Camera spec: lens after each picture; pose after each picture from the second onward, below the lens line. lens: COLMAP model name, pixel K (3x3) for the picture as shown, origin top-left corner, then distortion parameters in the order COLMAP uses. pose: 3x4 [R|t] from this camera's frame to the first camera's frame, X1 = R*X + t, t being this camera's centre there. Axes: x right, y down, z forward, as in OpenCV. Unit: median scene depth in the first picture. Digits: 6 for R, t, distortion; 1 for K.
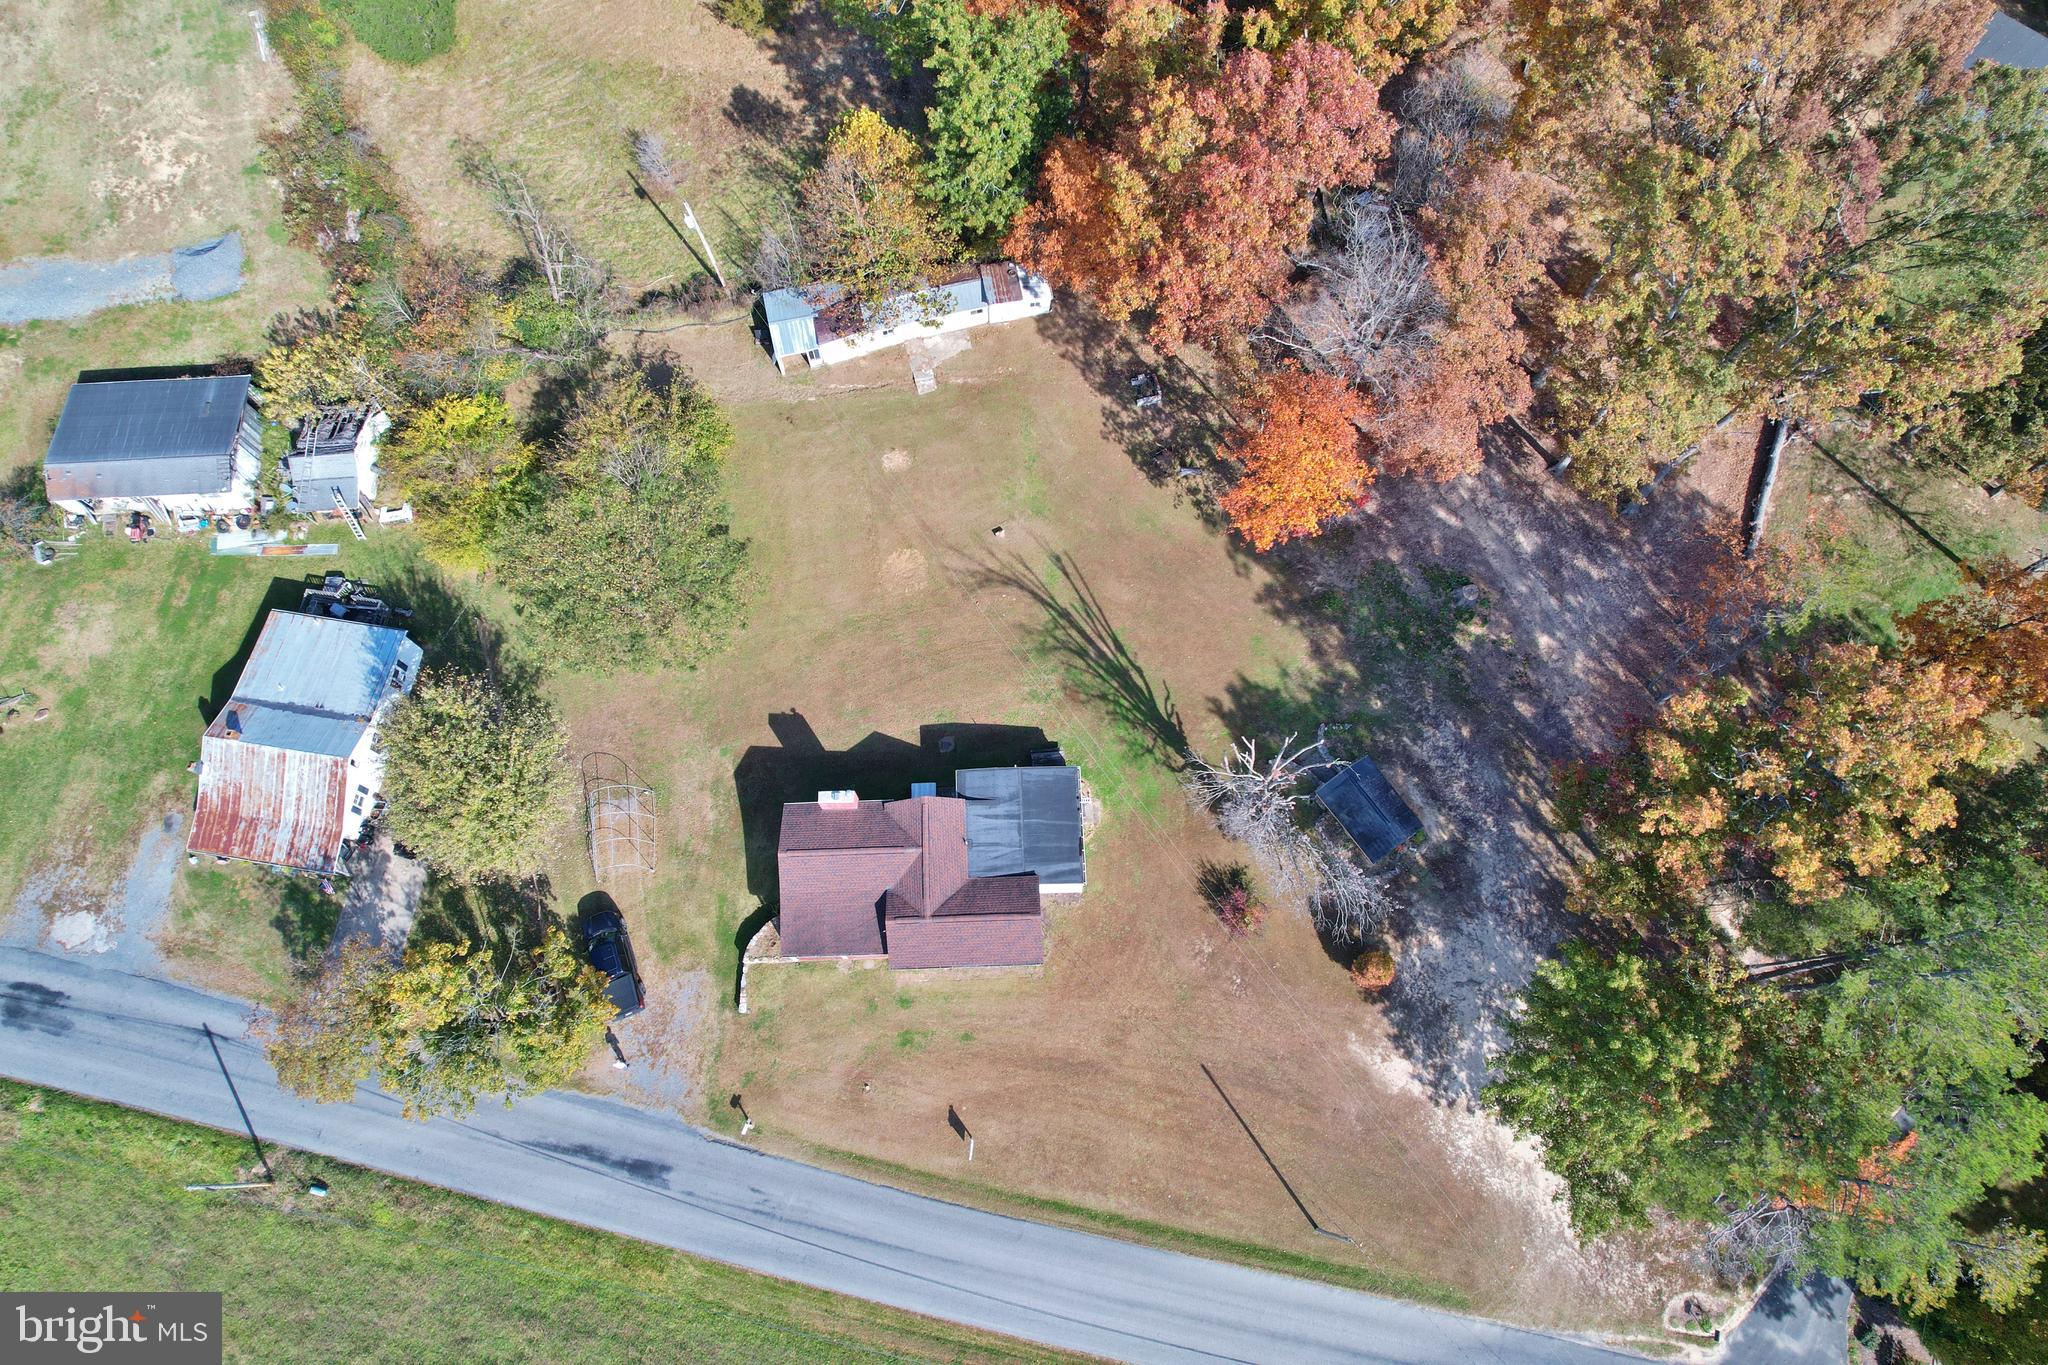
lens RADIAL K [[1310.4, 0, 1025.9], [0, 1310.4, 695.8], [0, 0, 1]] dist [-0.072193, 0.060449]
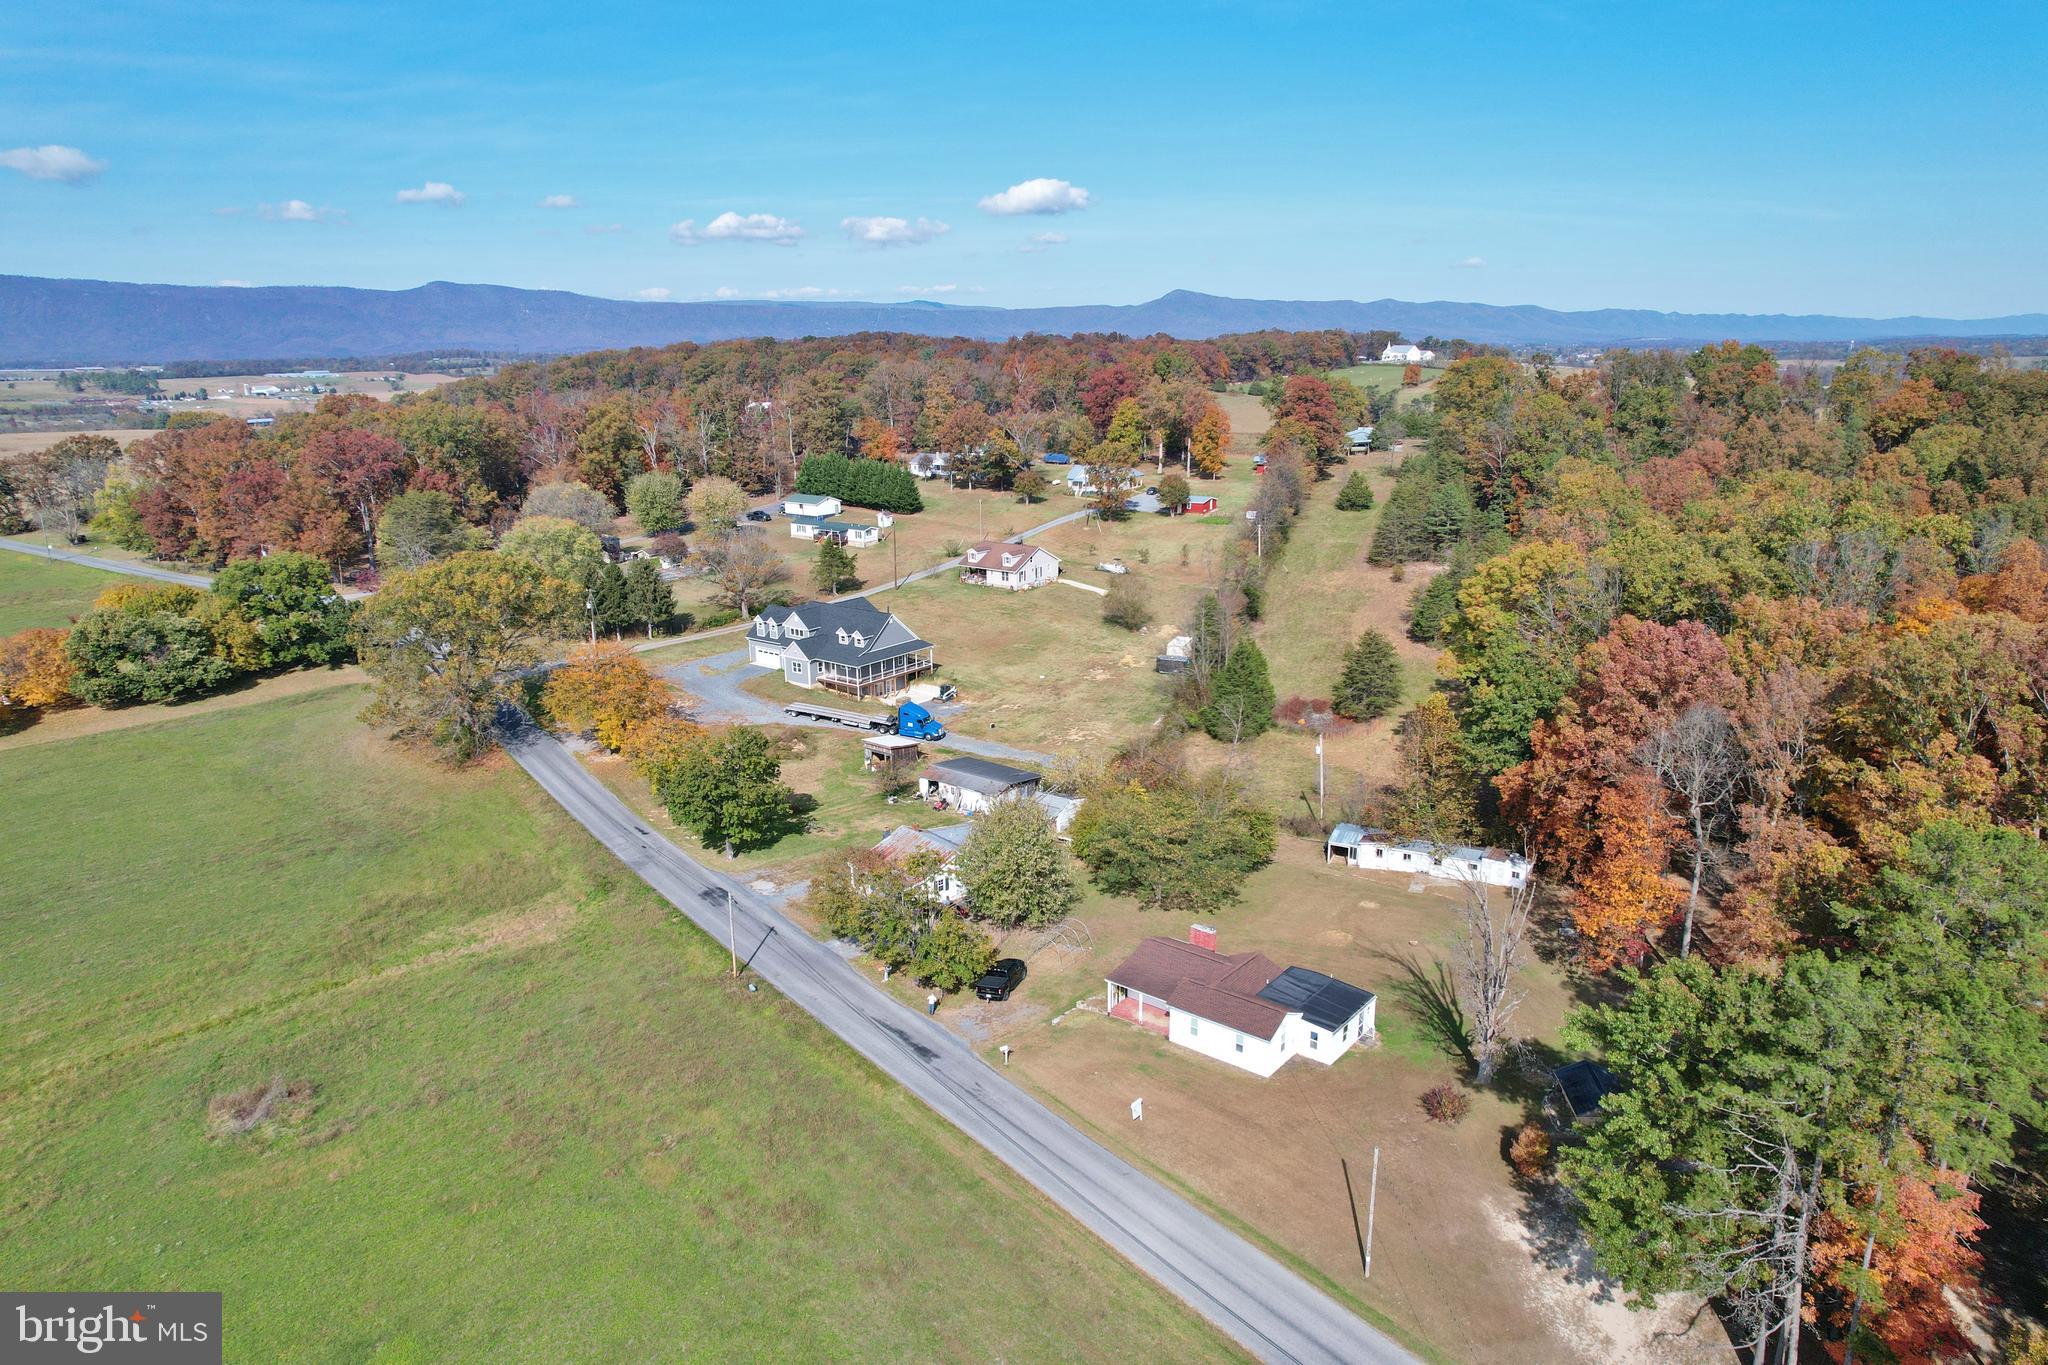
lens RADIAL K [[1310.4, 0, 1026.8], [0, 1310.4, 693.4], [0, 0, 1]] dist [-0.072193, 0.060449]
pose [[0.749667, 0.175665, -0.638076, 0.532210], [-0.626500, 0.499103, -0.598660, 0.862240], [0.213302, 0.848550, 0.484215, 0.069564]]
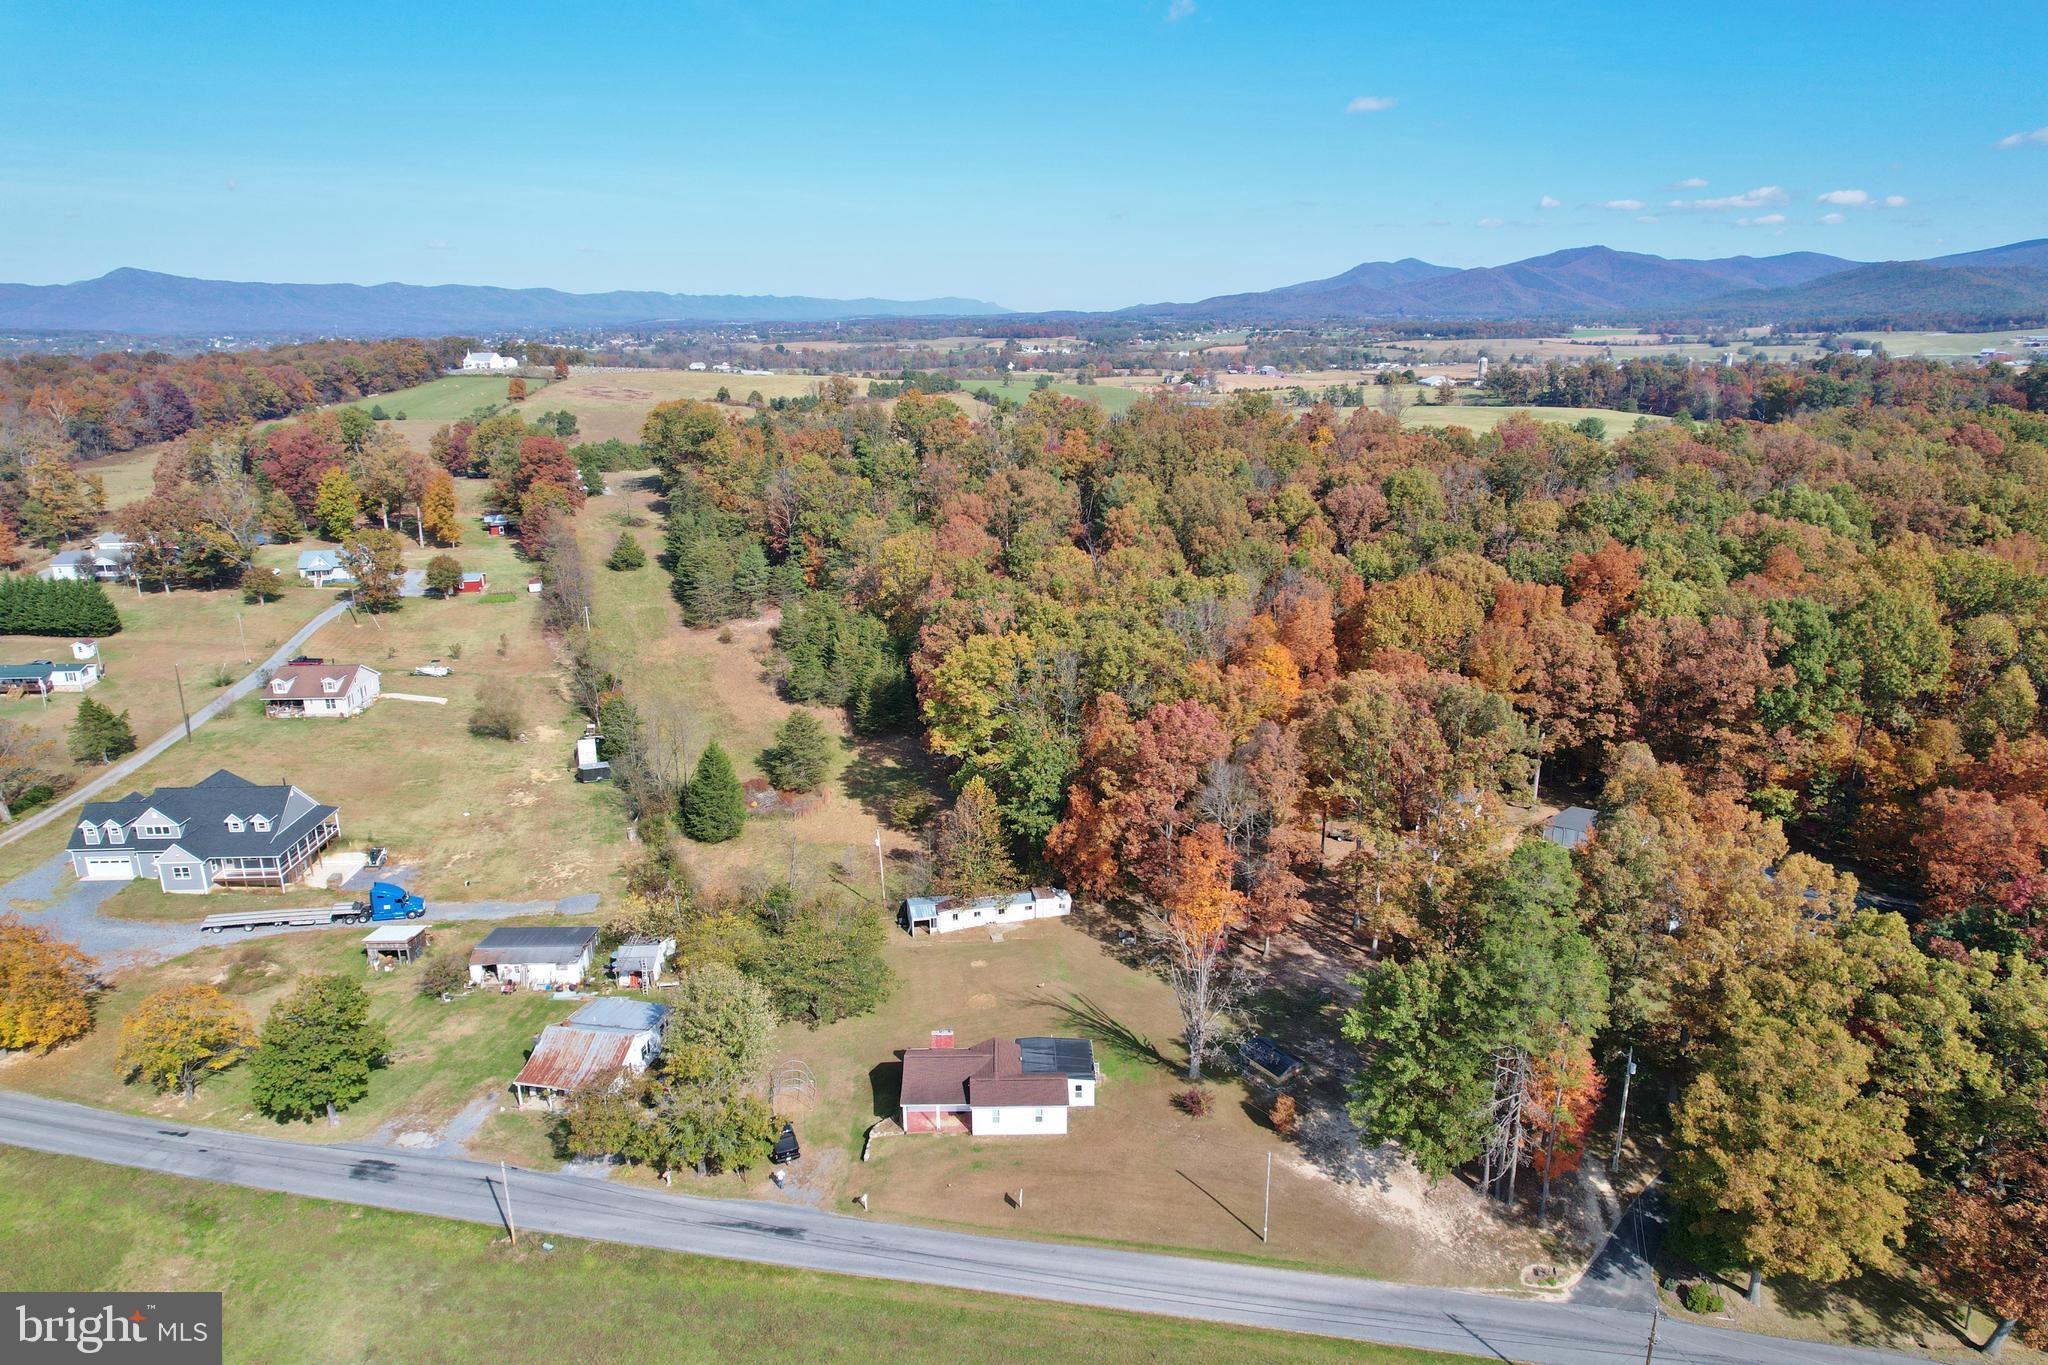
lens RADIAL K [[1310.4, 0, 1029.8], [0, 1310.4, 682.0], [0, 0, 1]] dist [-0.072193, 0.060449]
pose [[0.999856, 0.009328, -0.014198, -0.015337], [-0.016984, 0.565136, -0.824823, 1.122942], [0.000330, 0.824945, 0.565213, -0.275352]]
